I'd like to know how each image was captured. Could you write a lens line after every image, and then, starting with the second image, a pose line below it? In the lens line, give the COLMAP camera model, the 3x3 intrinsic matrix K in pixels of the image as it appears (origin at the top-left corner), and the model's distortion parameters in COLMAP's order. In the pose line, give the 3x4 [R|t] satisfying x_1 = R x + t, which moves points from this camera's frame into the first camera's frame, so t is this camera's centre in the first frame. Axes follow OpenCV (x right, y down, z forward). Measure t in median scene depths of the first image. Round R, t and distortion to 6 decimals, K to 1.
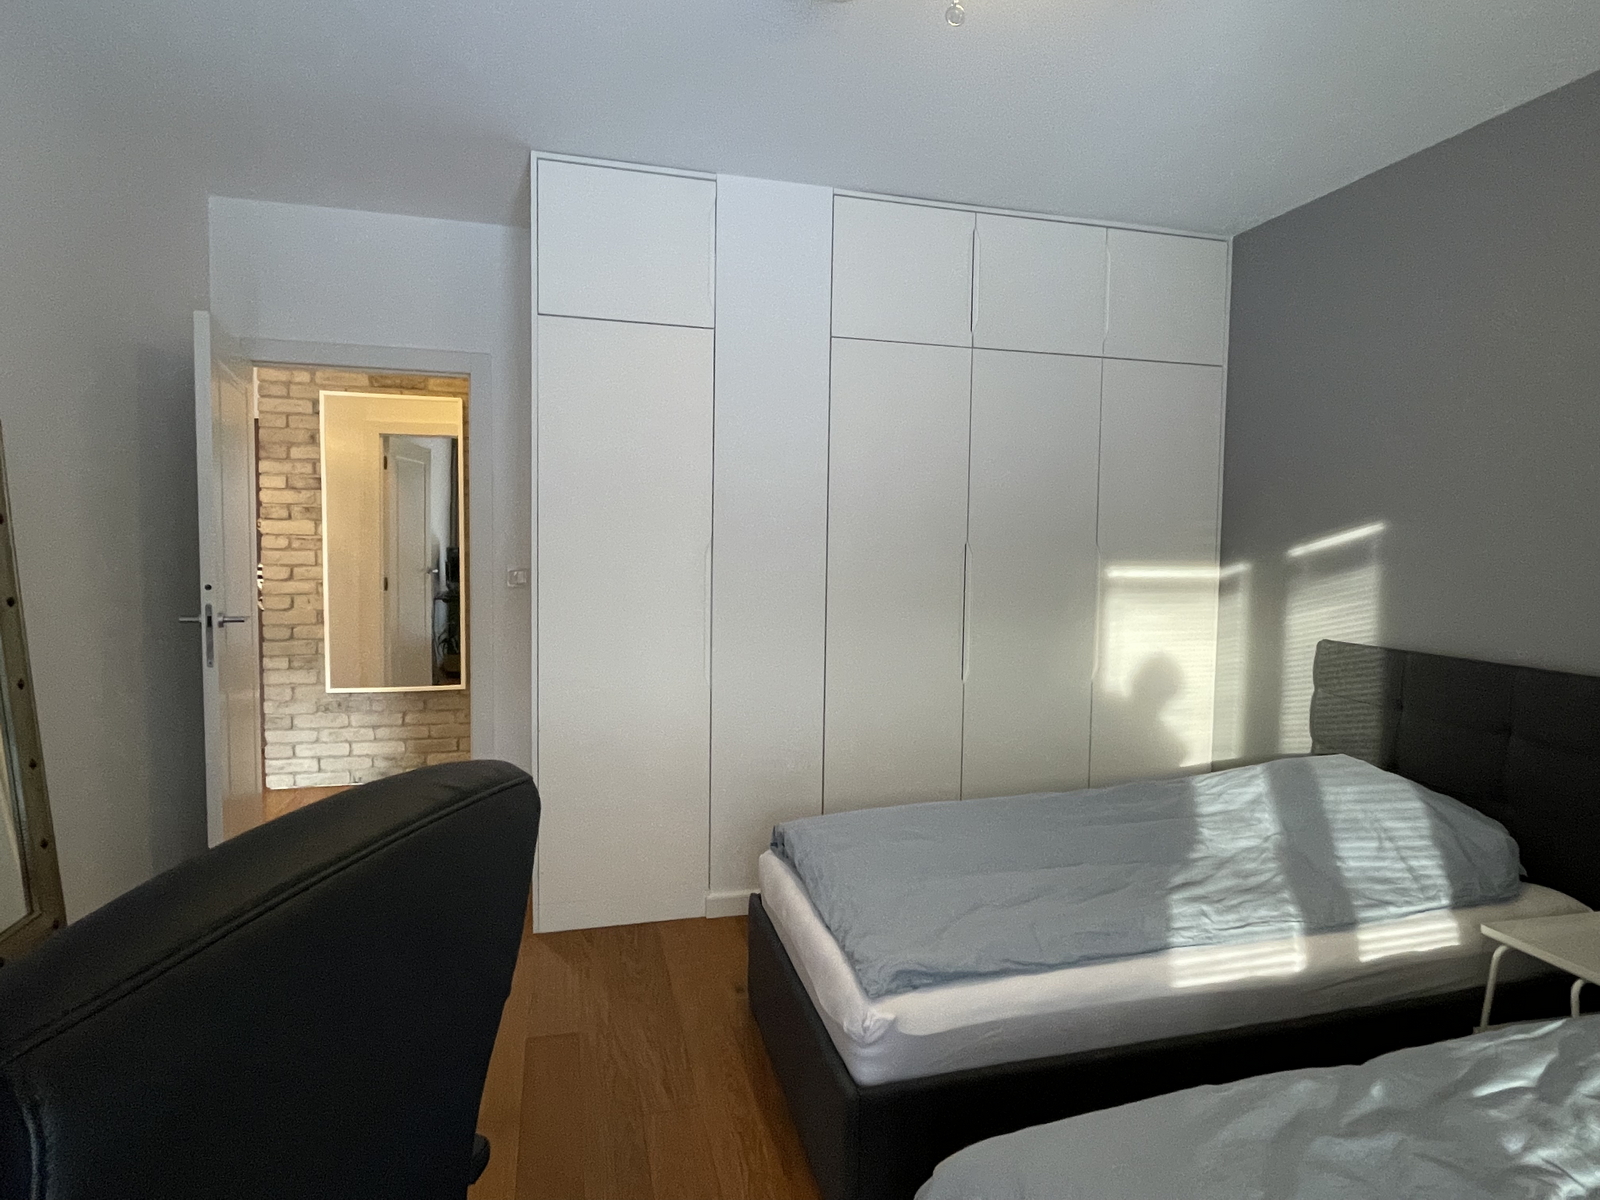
lens RADIAL K [[829.3, 0, 800.7], [0, 829.3, 591.8], [0, 0, 1]] dist [-0.015478, -0.000280]
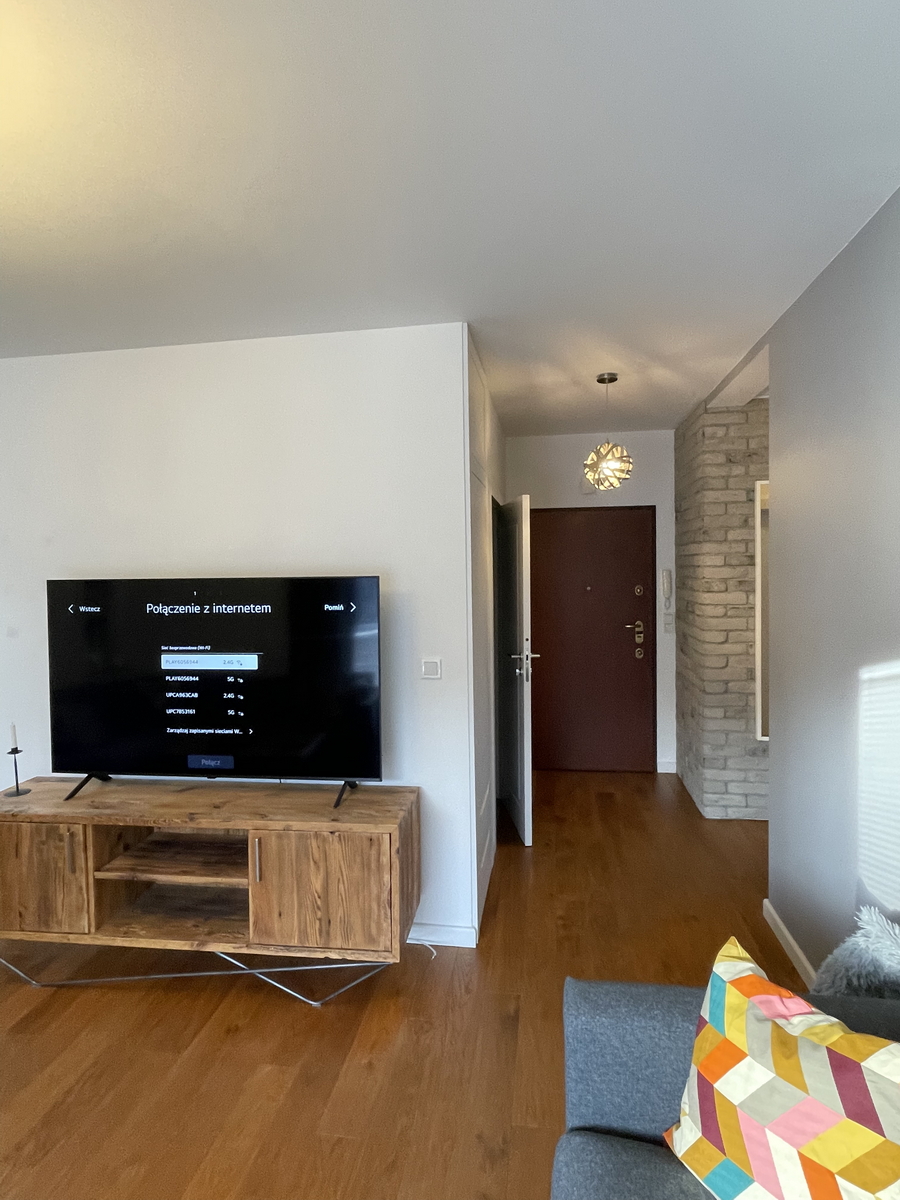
lens RADIAL K [[663.4, 0, 447.8], [0, 663.4, 599.4], [0, 0, 1]] dist [-0.003172, -0.000362]
pose [[0.914184, -0.017776, -0.404910, -0.597607], [0.010789, 0.999751, -0.019530, -0.062233], [0.405157, 0.013485, 0.914148, -0.031222]]
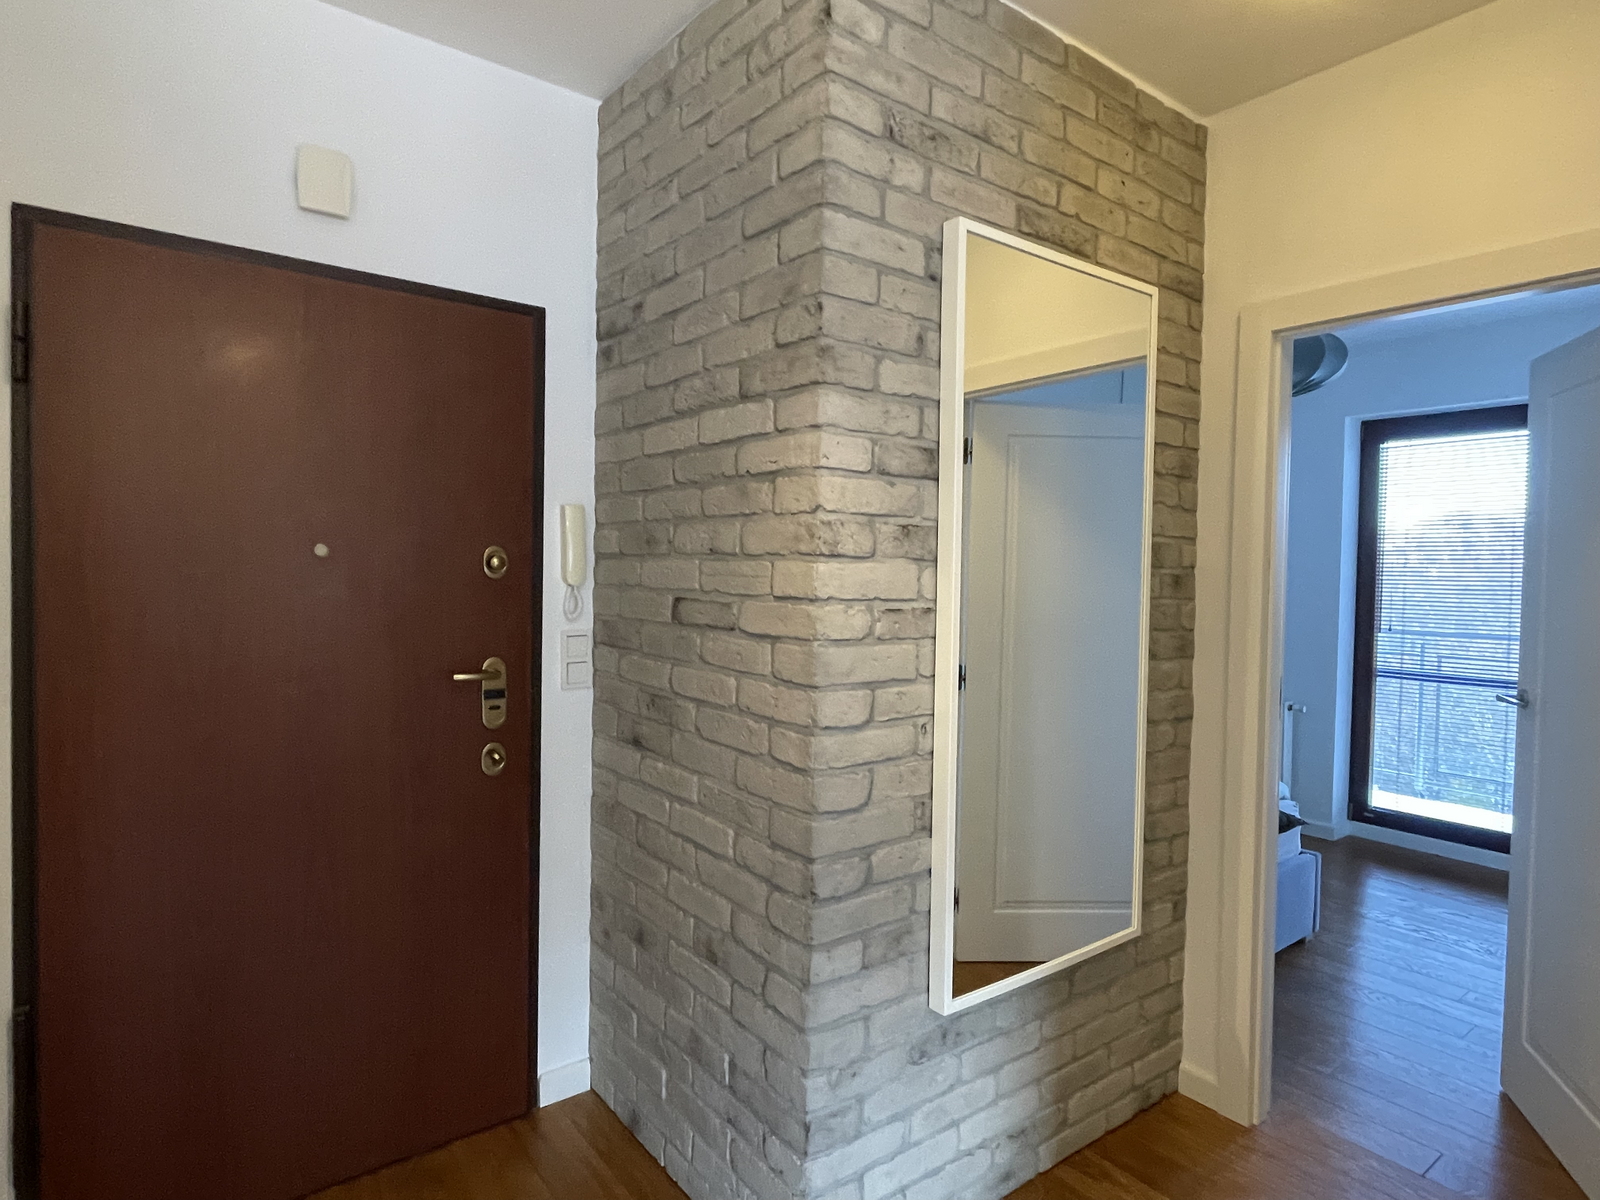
lens RADIAL K [[884.5, 0, 794.1], [0, 884.5, 596.1], [0, 0, 1]] dist [-0.003172, -0.000362]
pose [[0.923770, -0.014141, 0.382686, -0.797754], [0.024423, 0.999459, -0.022023, -0.063163], [-0.382167, 0.029691, 0.923616, 0.650894]]
